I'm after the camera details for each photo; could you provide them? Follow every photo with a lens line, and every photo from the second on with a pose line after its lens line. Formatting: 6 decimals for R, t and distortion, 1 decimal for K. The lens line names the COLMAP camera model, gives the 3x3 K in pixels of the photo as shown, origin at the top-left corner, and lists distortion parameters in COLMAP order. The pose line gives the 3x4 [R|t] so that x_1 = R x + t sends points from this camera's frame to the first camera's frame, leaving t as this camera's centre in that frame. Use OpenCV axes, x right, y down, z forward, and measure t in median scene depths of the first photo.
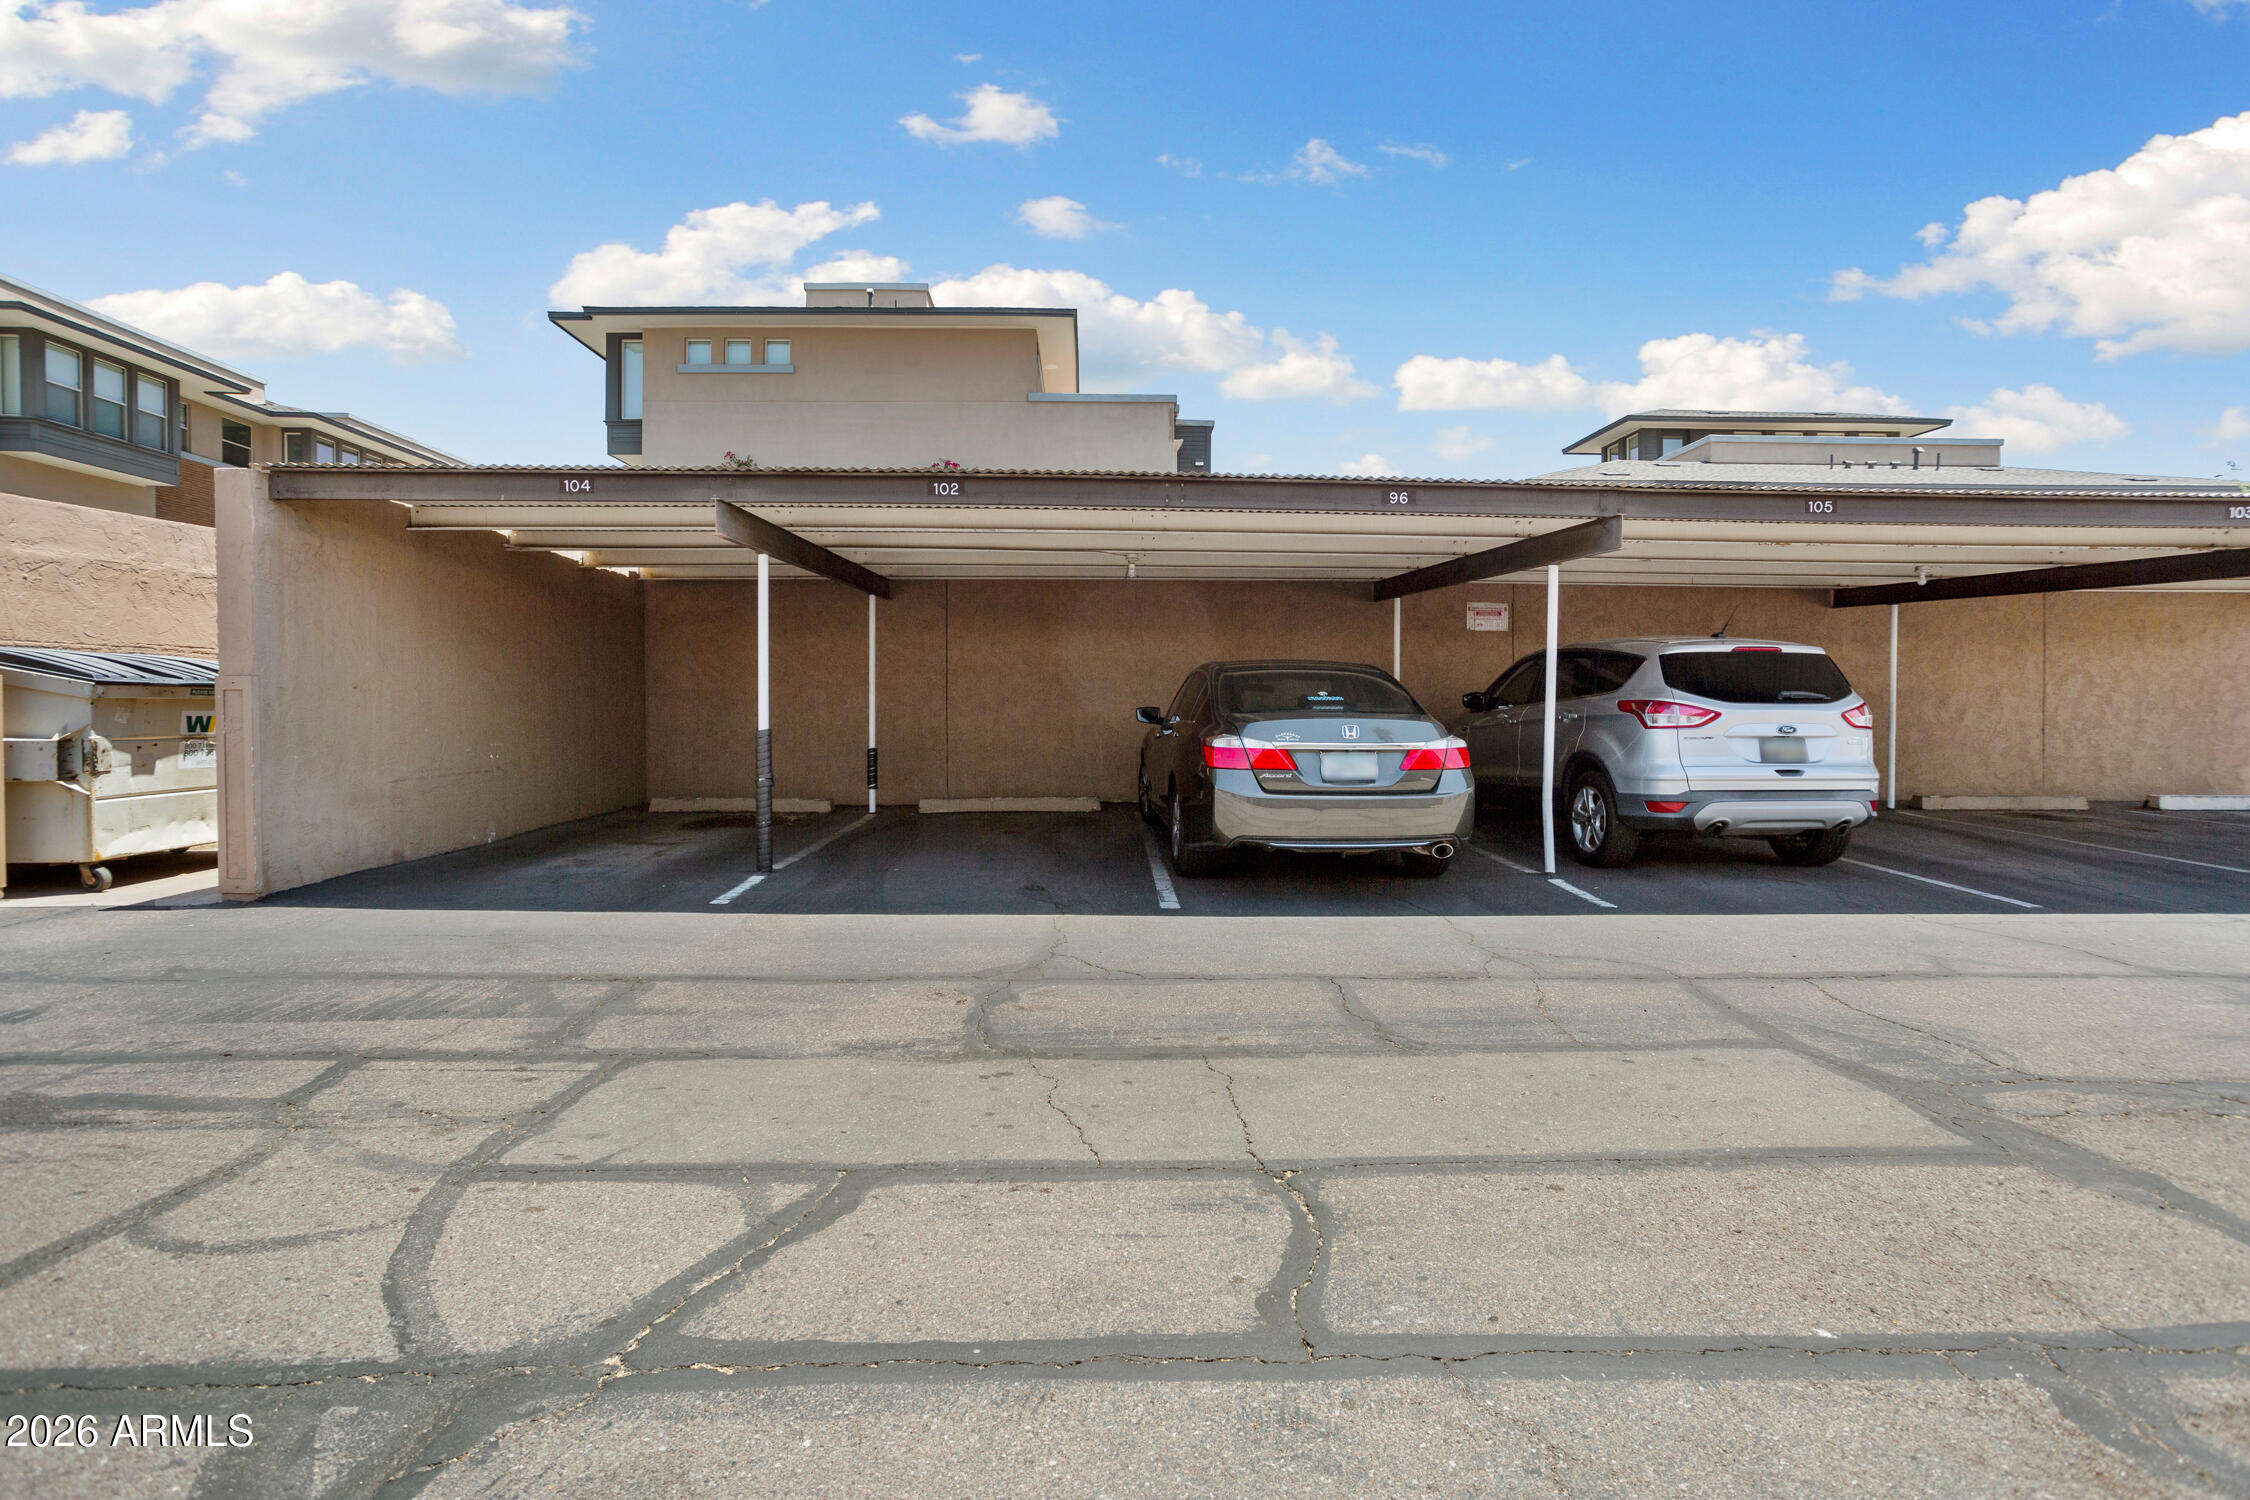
lens RADIAL K [[1091.3, 0, 1120.3], [0, 1091.3, 718.7], [0, 0, 1]] dist [-0.055900, 0.034072]
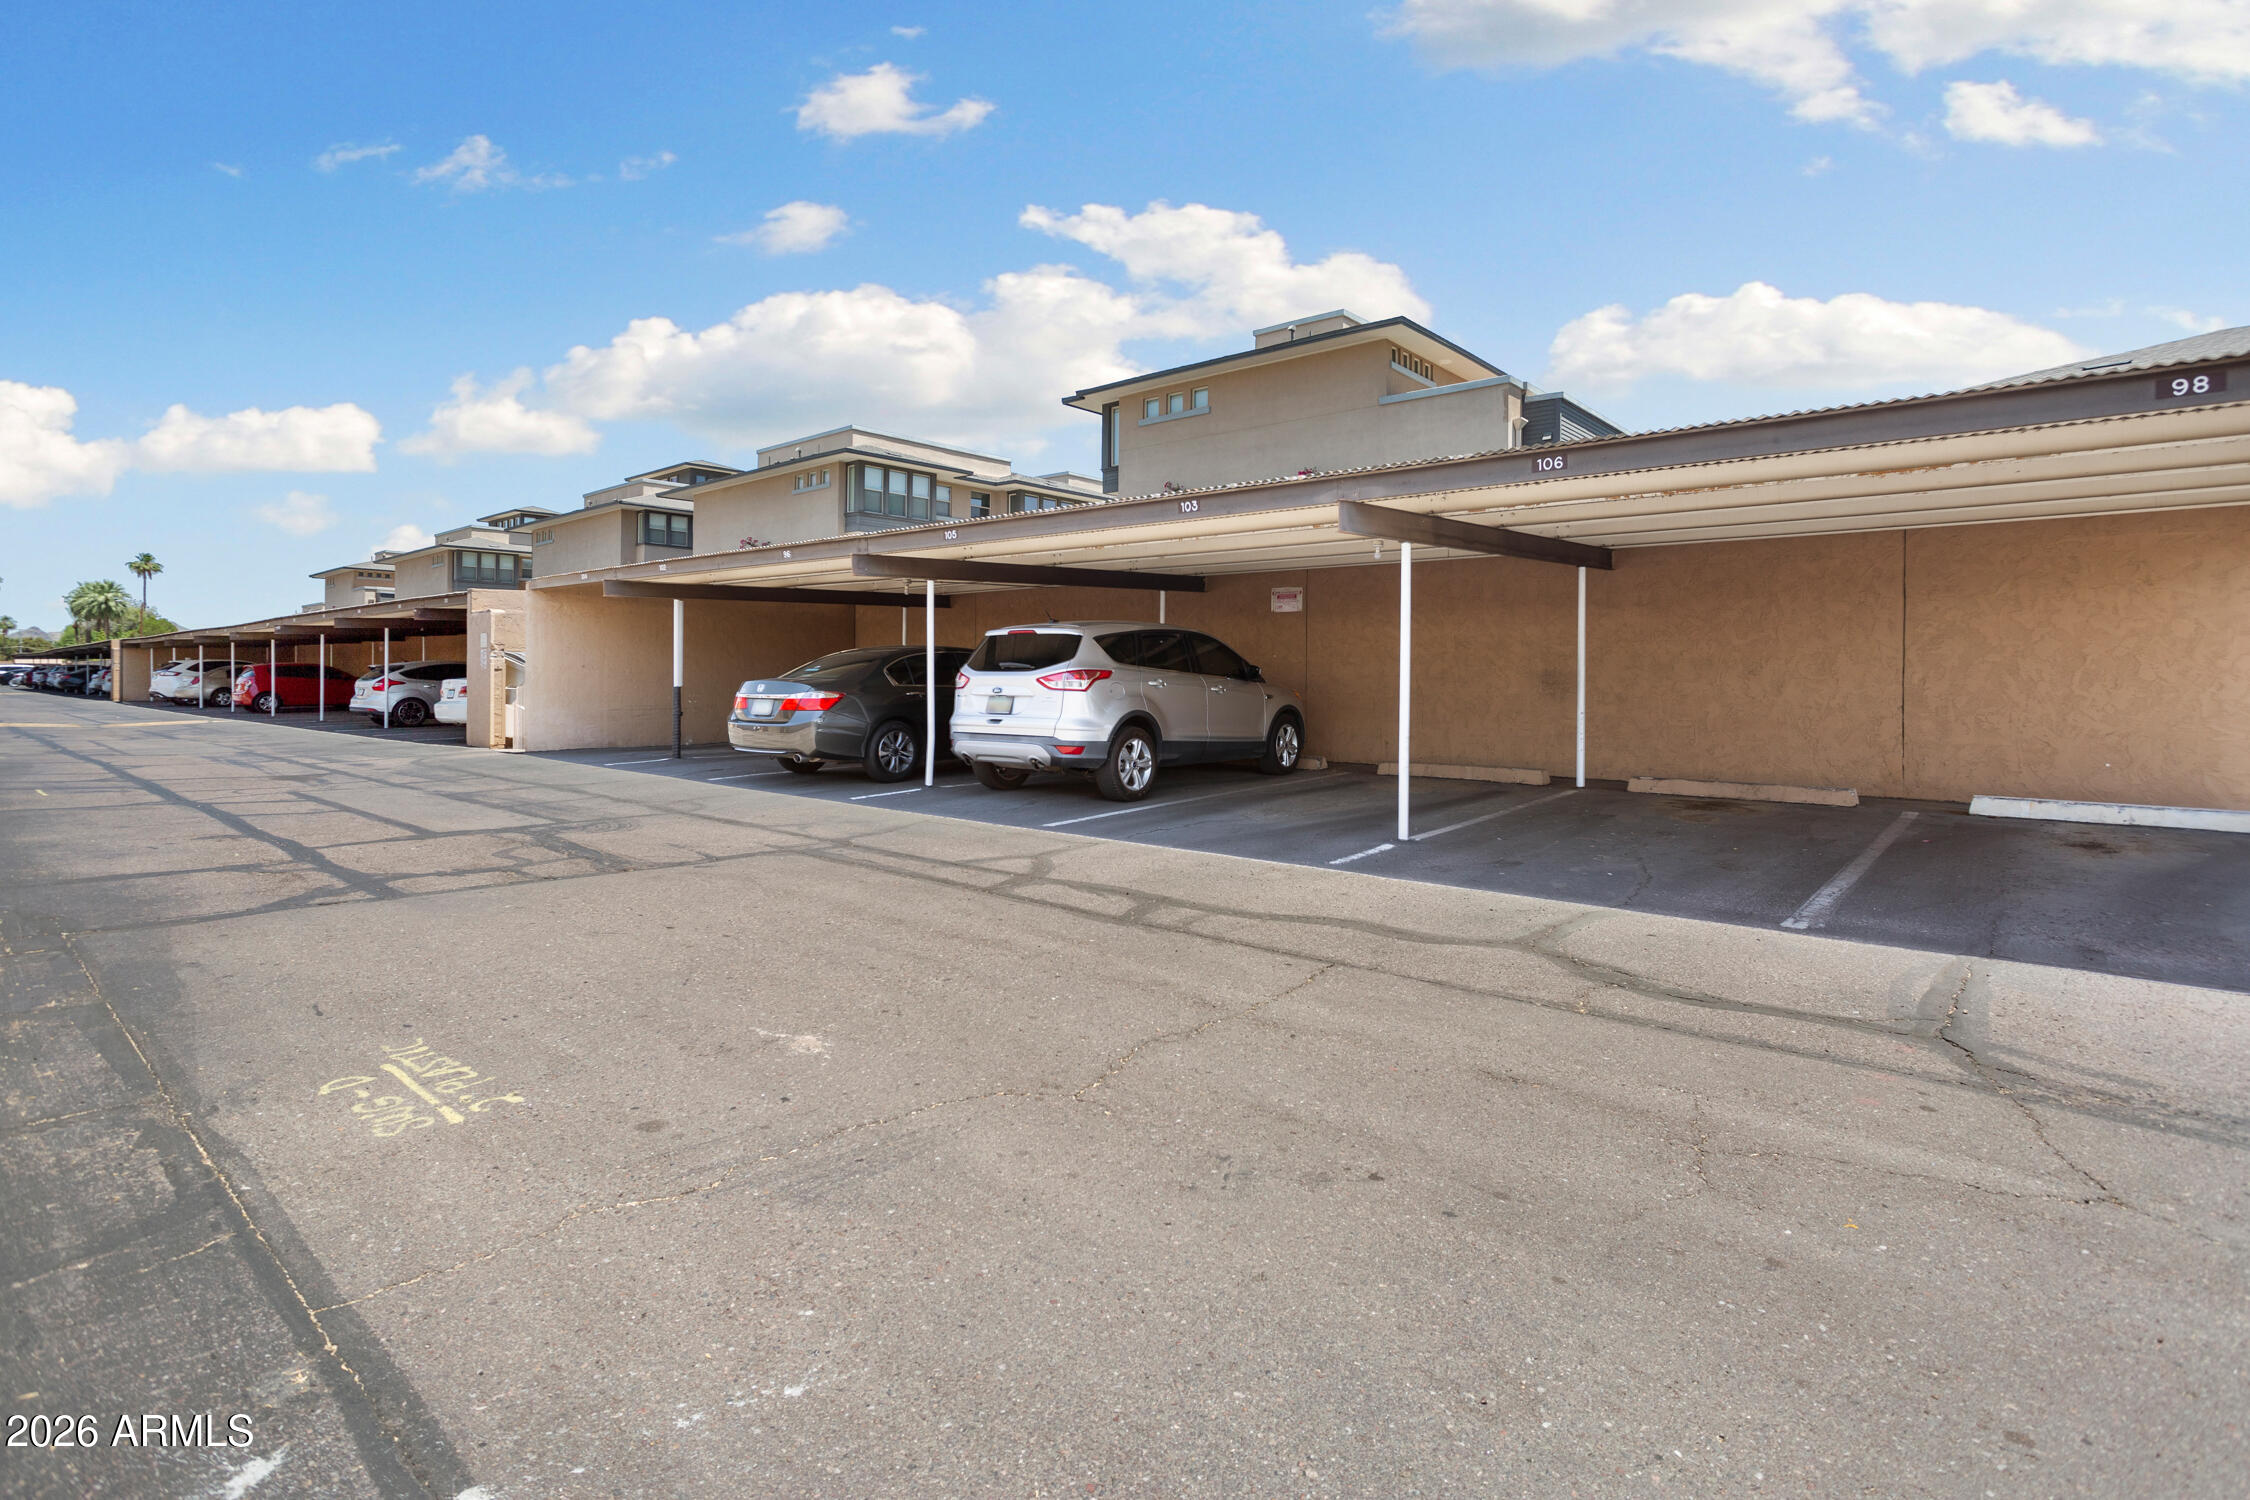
lens RADIAL K [[1079.0, 0, 1153.7], [0, 1079.0, 682.3], [0, 0, 1]] dist [-0.002152, 0.000032]
pose [[0.742124, 0.004947, -0.670244, 0.981261], [-0.010903, 0.999930, -0.004691, 0.001719], [0.670174, 0.010789, 0.742126, 0.051638]]
